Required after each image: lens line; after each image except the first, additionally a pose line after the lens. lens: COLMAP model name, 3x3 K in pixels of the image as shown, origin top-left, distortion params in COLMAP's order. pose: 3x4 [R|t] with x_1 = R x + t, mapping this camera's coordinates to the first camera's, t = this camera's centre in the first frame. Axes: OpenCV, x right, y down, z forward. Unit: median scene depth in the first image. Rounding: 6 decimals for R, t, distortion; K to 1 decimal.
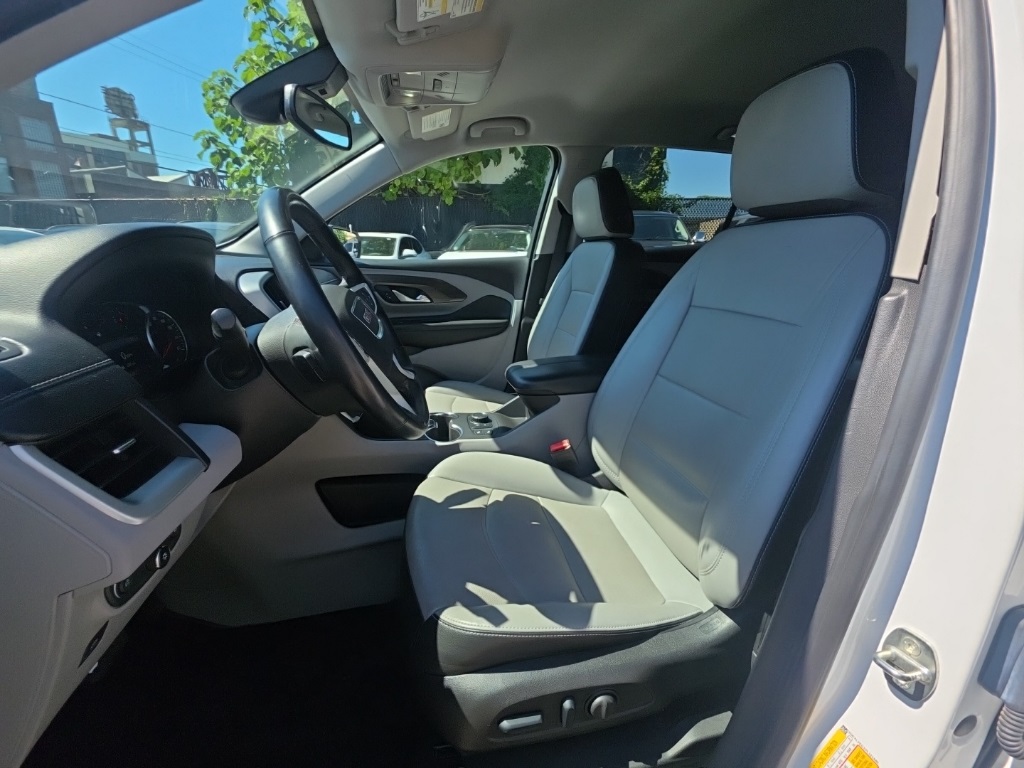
lens RADIAL K [[431.4, 0, 504.5], [0, 431.4, 387.0], [0, 0, 1]] dist [0.013432, -0.009013]
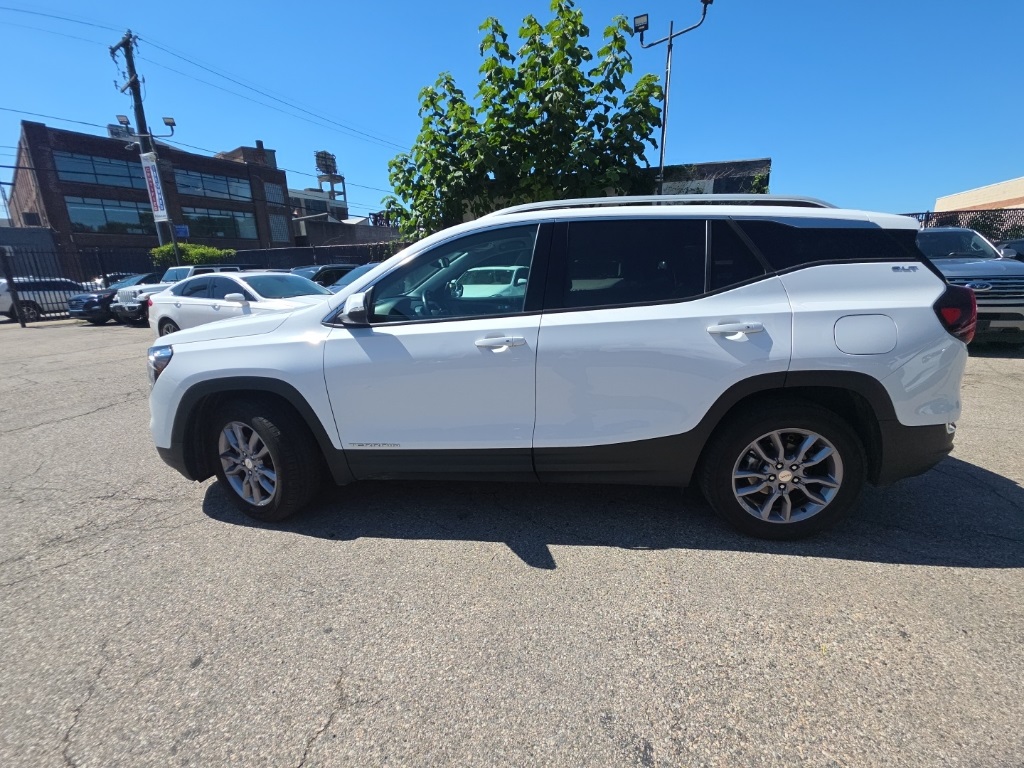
lens RADIAL K [[431.4, 0, 511.8], [0, 431.4, 385.4], [0, 0, 1]] dist [0.013432, -0.009013]
pose [[0.959146, 0.046236, -0.279107, 0.097894], [-0.058337, 0.997676, -0.035202, 0.037275], [0.276831, 0.050046, 0.959615, -0.179062]]
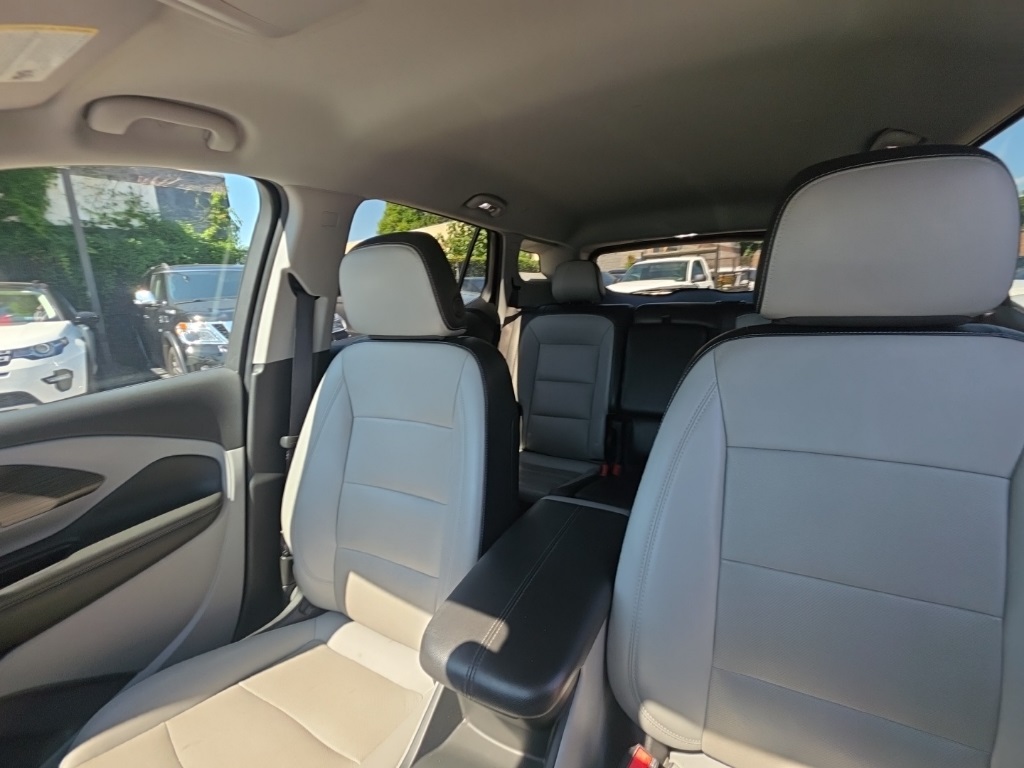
lens RADIAL K [[431.4, 0, 513.1], [0, 431.4, 385.0], [0, 0, 1]] dist [0.013432, -0.009013]
pose [[0.615645, -0.193389, 0.763925, -0.025583], [0.276396, 0.960825, 0.020488, -0.033690], [-0.737961, 0.198532, 0.644979, 0.067532]]
